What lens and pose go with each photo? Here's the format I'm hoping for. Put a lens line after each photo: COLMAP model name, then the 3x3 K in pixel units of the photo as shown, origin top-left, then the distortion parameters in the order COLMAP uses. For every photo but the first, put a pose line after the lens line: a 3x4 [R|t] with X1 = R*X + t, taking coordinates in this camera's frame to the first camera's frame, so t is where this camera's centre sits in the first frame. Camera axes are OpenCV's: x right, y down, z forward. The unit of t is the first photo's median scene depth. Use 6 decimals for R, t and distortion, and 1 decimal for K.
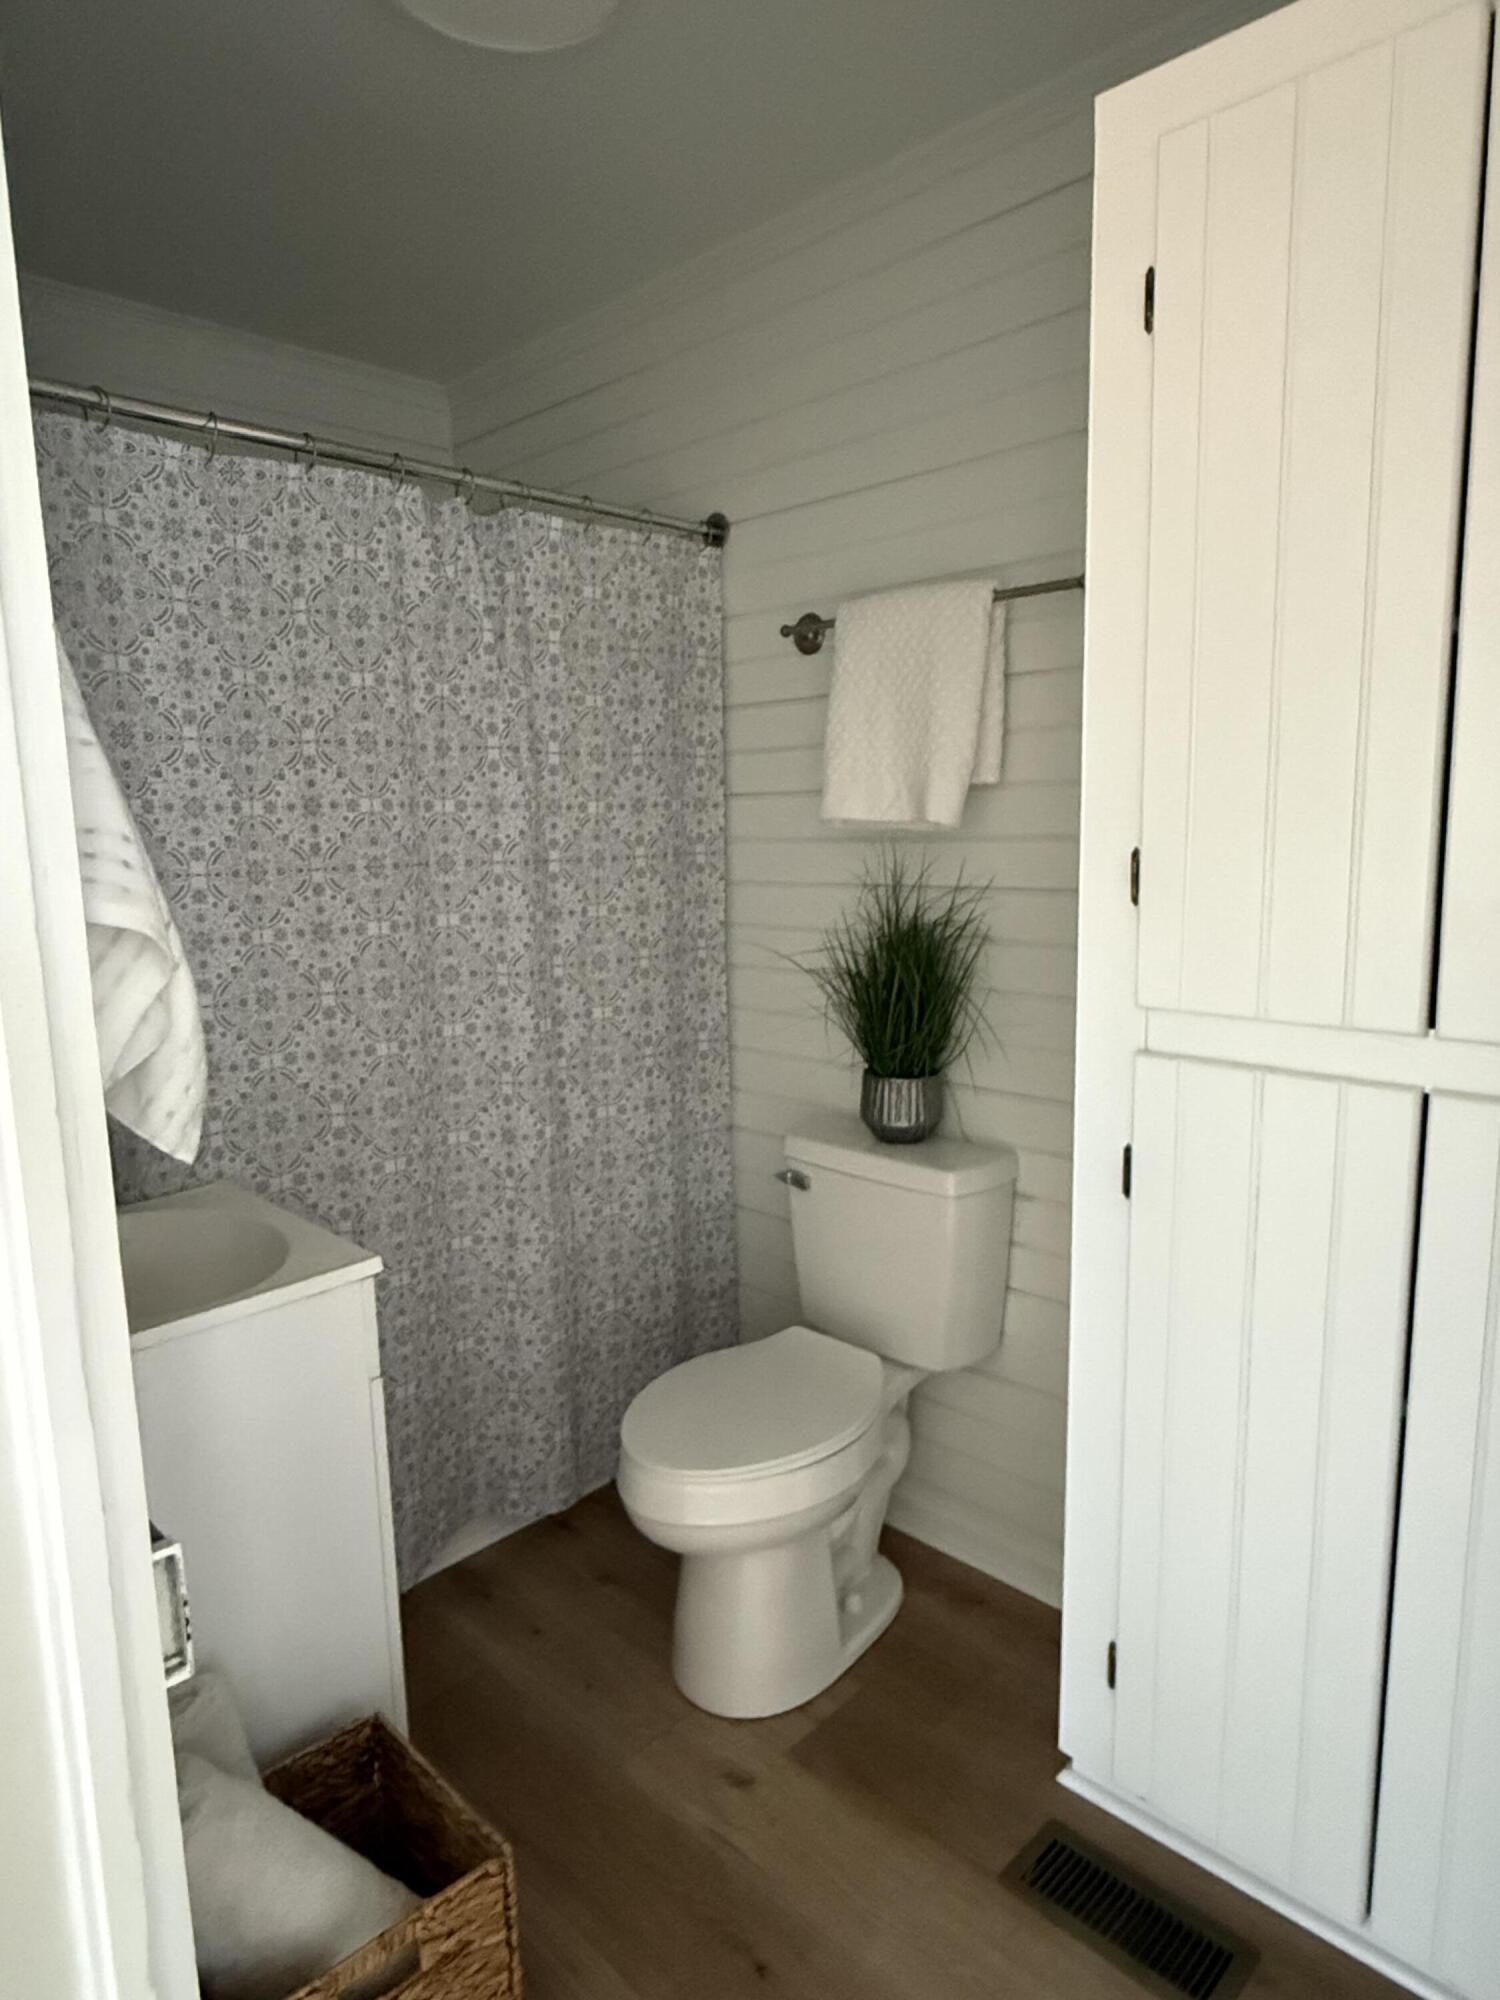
lens RADIAL K [[1176.1, 0, 753.0], [0, 1176.1, 1001.0], [0, 0, 1]] dist [-0.001456, -0.000592]
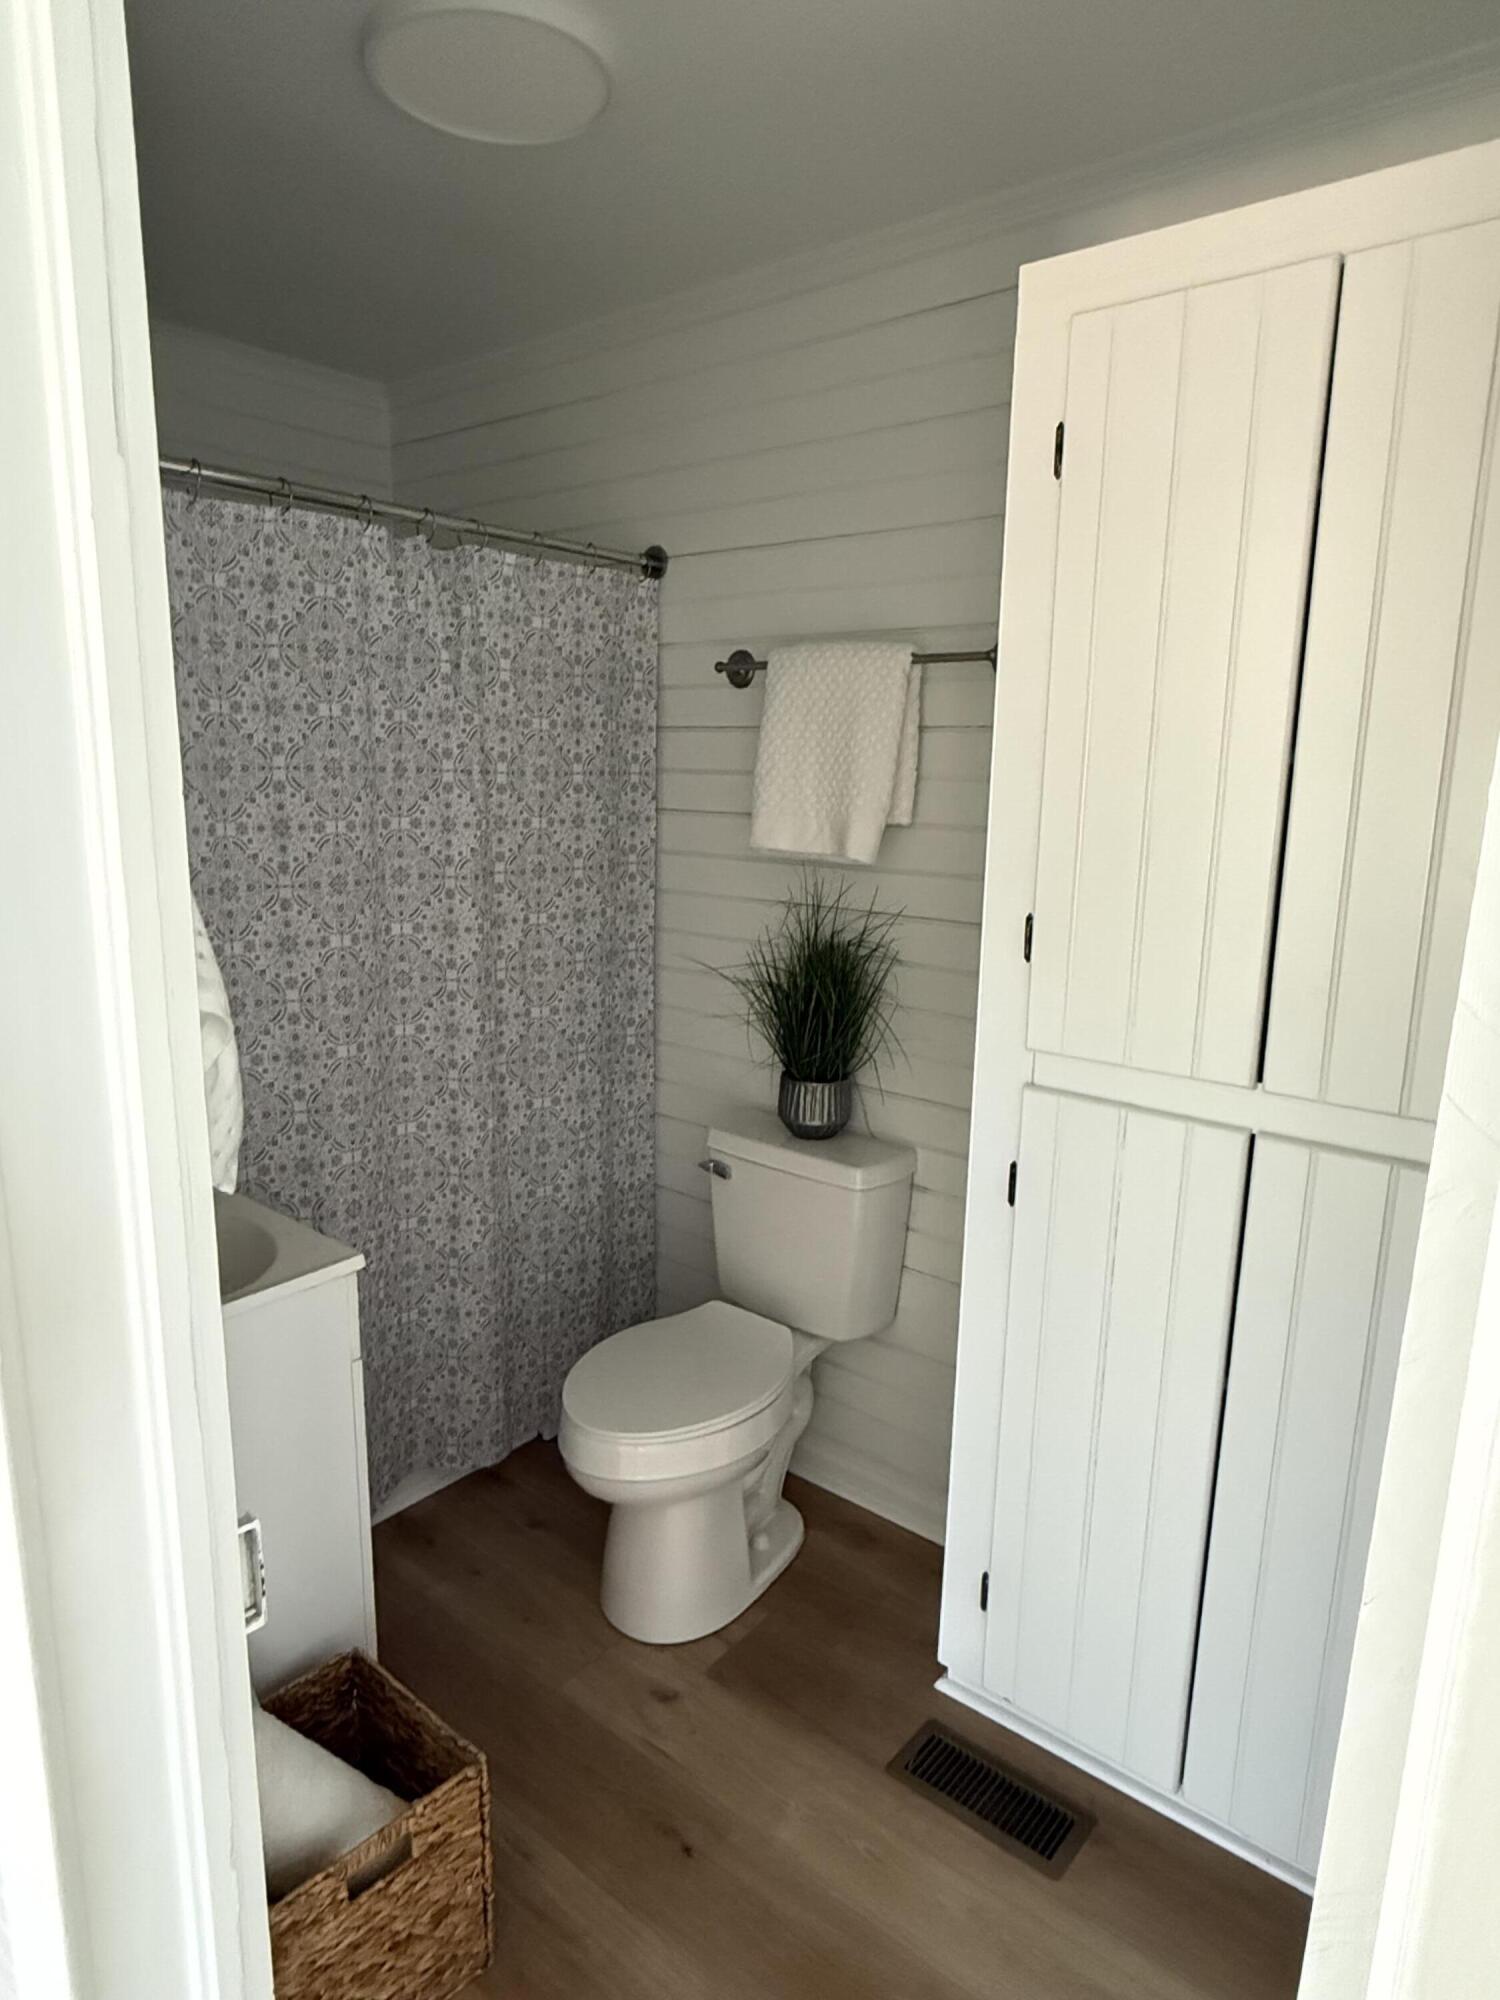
lens RADIAL K [[1176.1, 0, 746.9], [0, 1176.1, 998.8], [0, 0, 1]] dist [-0.001456, -0.000592]
pose [[0.995678, 0.021100, 0.090444, -0.043293], [-0.025392, 0.998593, 0.046561, -0.066575], [-0.089335, -0.048657, 0.994812, -0.106063]]
